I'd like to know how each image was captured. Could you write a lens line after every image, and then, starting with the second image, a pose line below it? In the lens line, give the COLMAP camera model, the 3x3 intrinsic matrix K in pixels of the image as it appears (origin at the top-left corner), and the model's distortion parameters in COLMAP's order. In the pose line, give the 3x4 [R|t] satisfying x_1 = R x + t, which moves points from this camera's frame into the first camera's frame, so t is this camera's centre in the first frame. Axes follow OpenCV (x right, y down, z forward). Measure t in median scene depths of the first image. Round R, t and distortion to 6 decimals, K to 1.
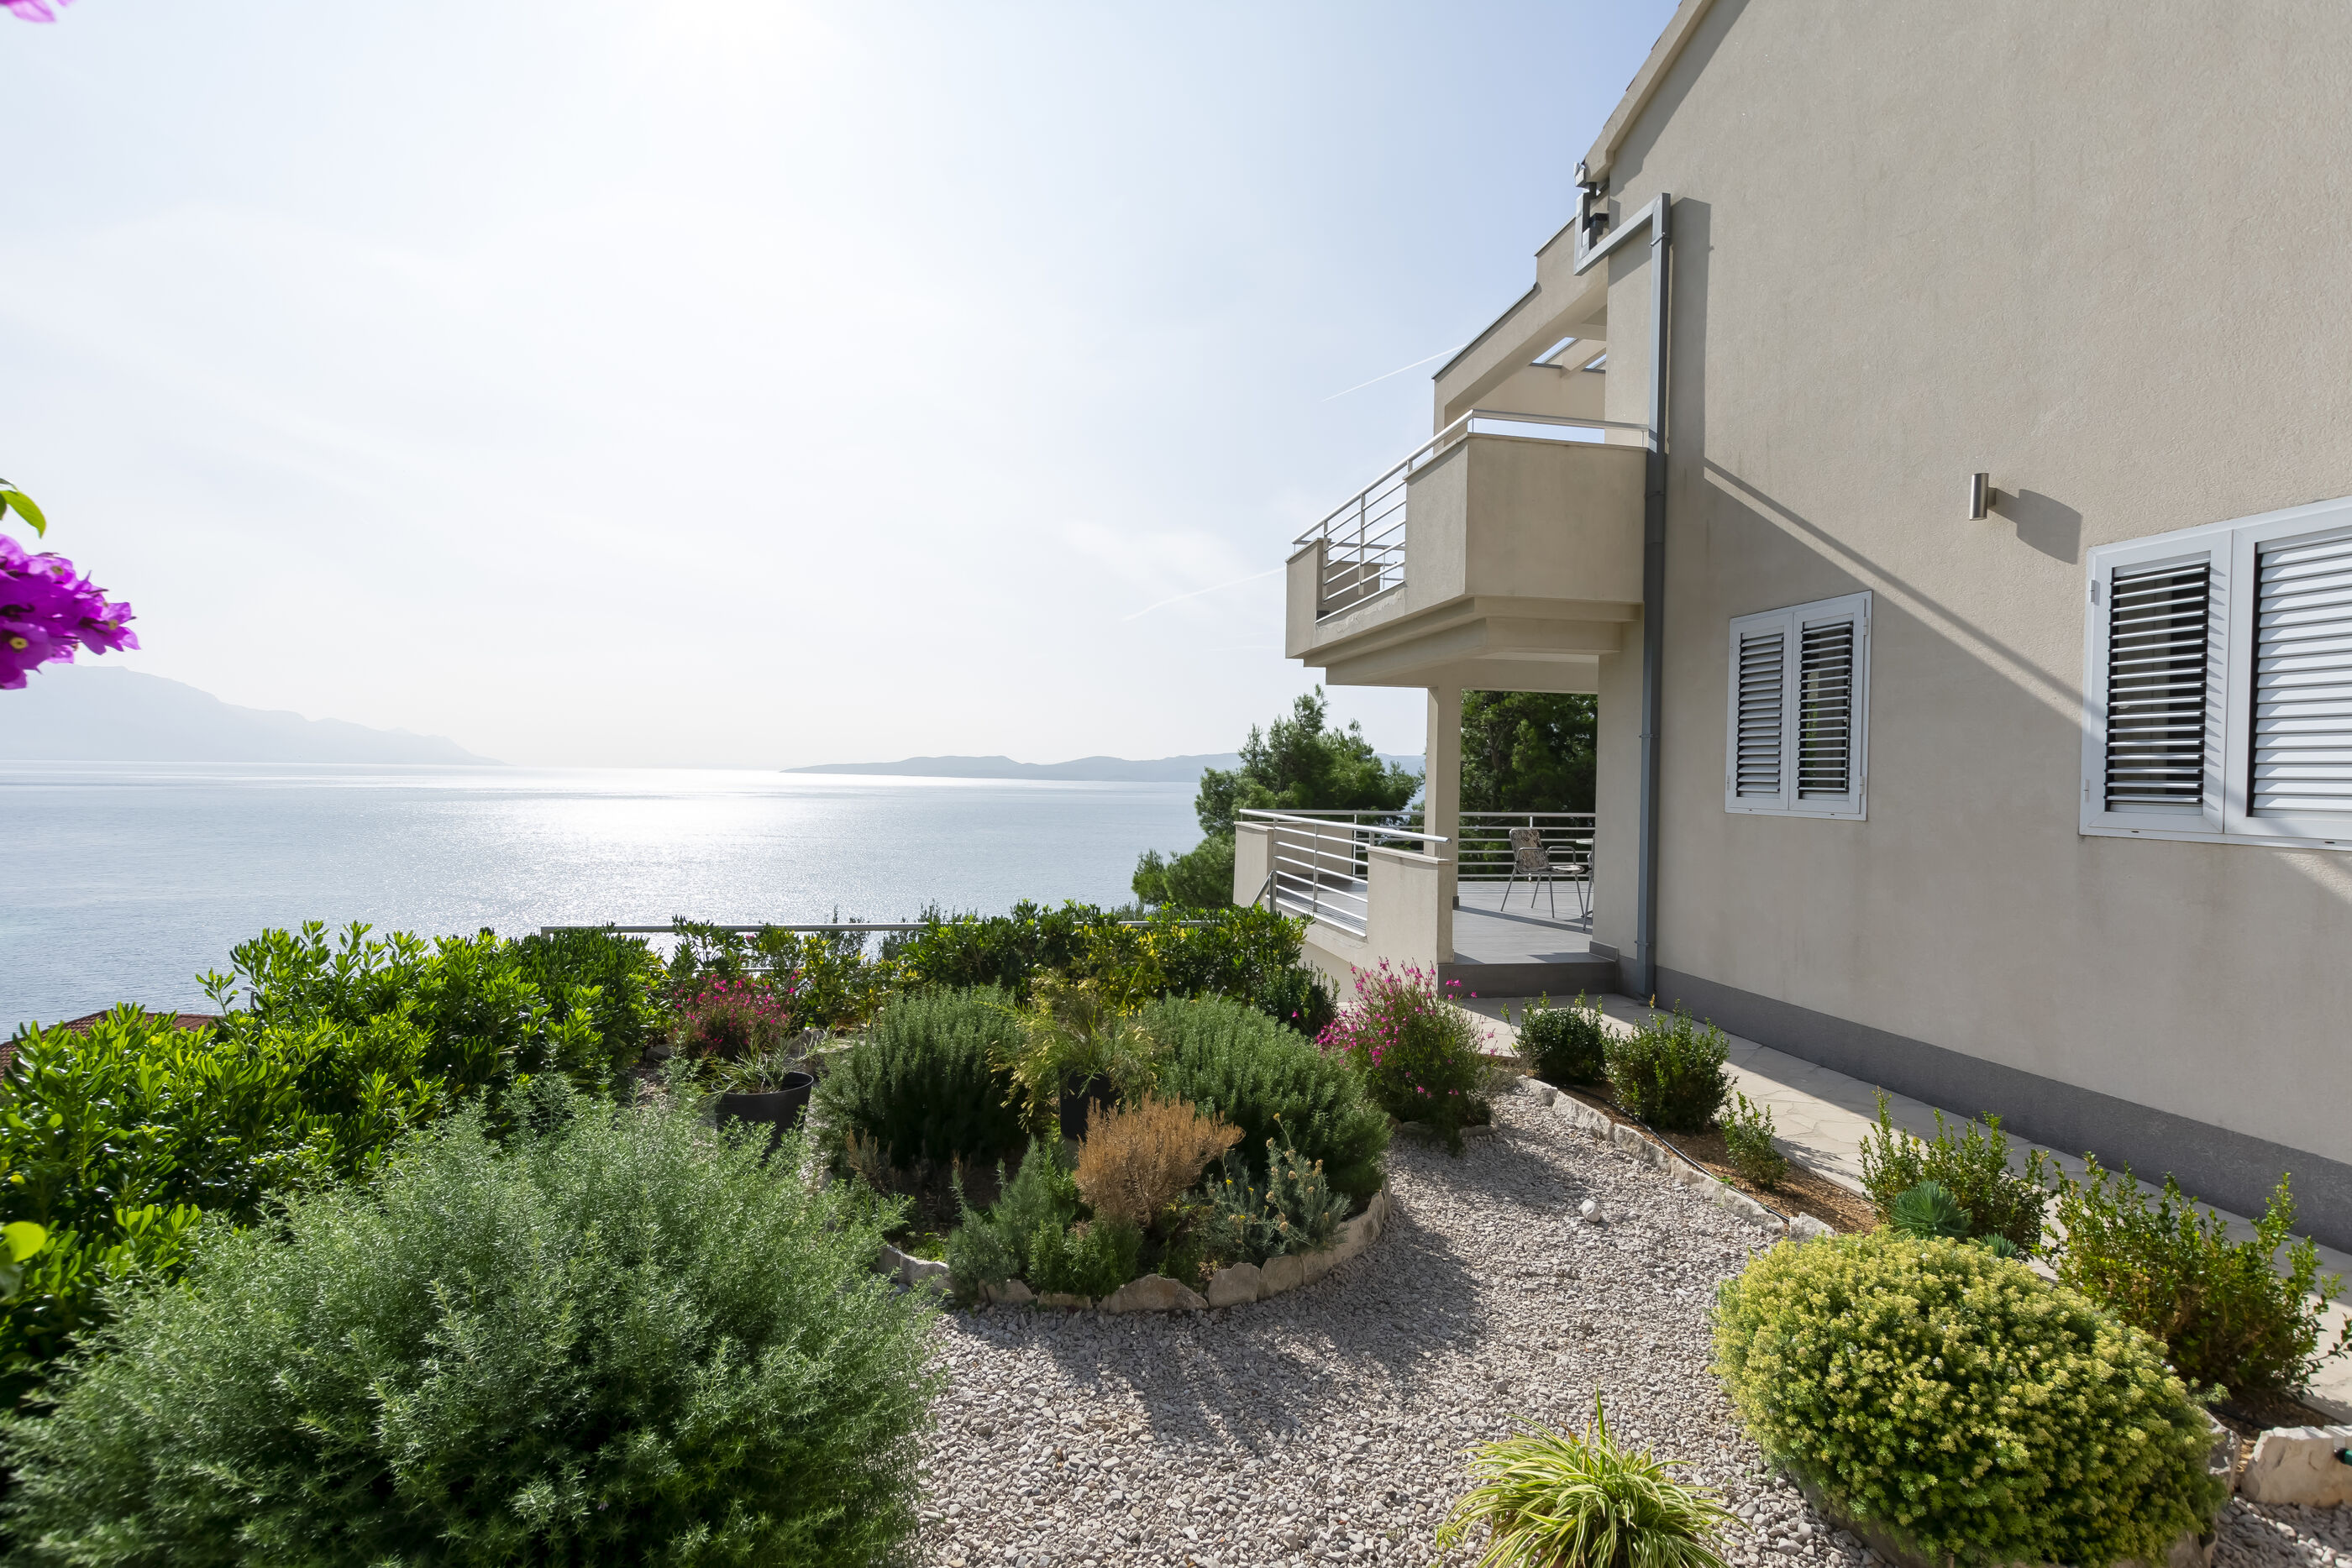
lens RADIAL K [[992.5, 0, 1176.0], [0, 992.5, 784.0], [0, 0, 1]] dist [0.002924, 0.000153]
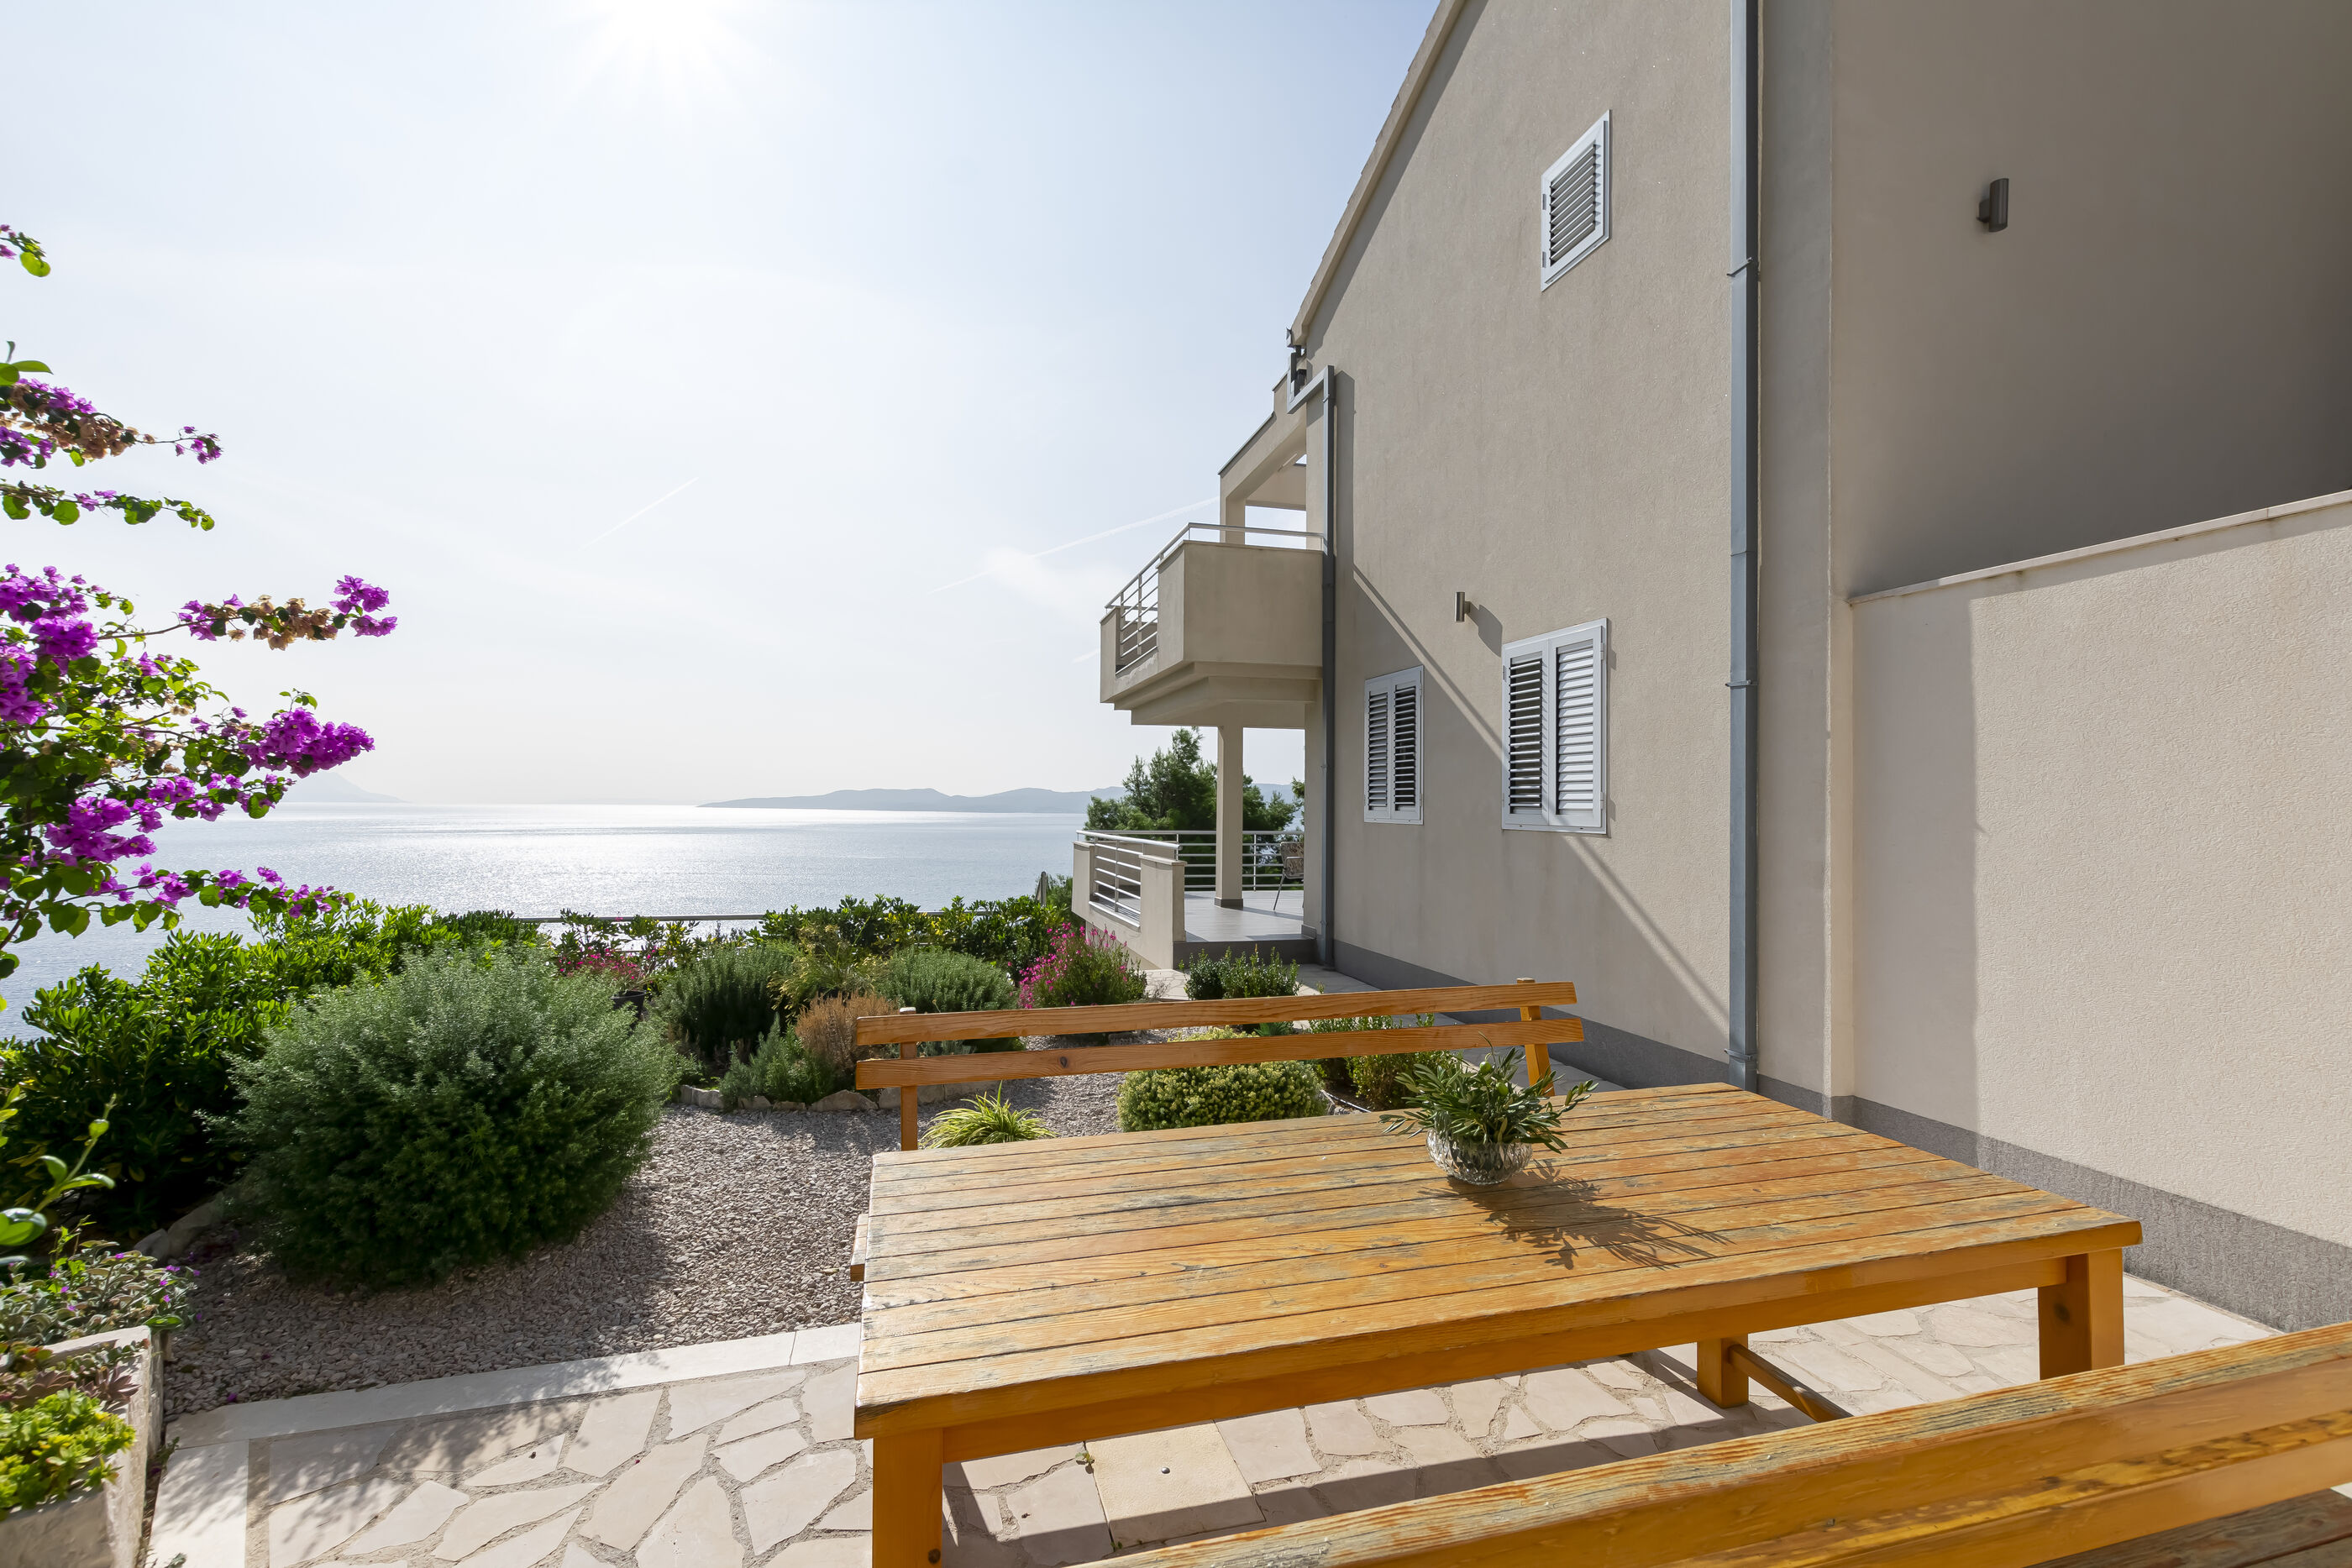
lens RADIAL K [[999.6, 0, 1176.0], [0, 999.6, 784.0], [0, 0, 1]] dist [-0.002015, -0.000075]
pose [[0.997707, -0.005939, 0.067421, 0.202184], [0.008047, 0.999485, -0.031049, 0.016767], [-0.067202, 0.031520, 0.997241, -0.349568]]
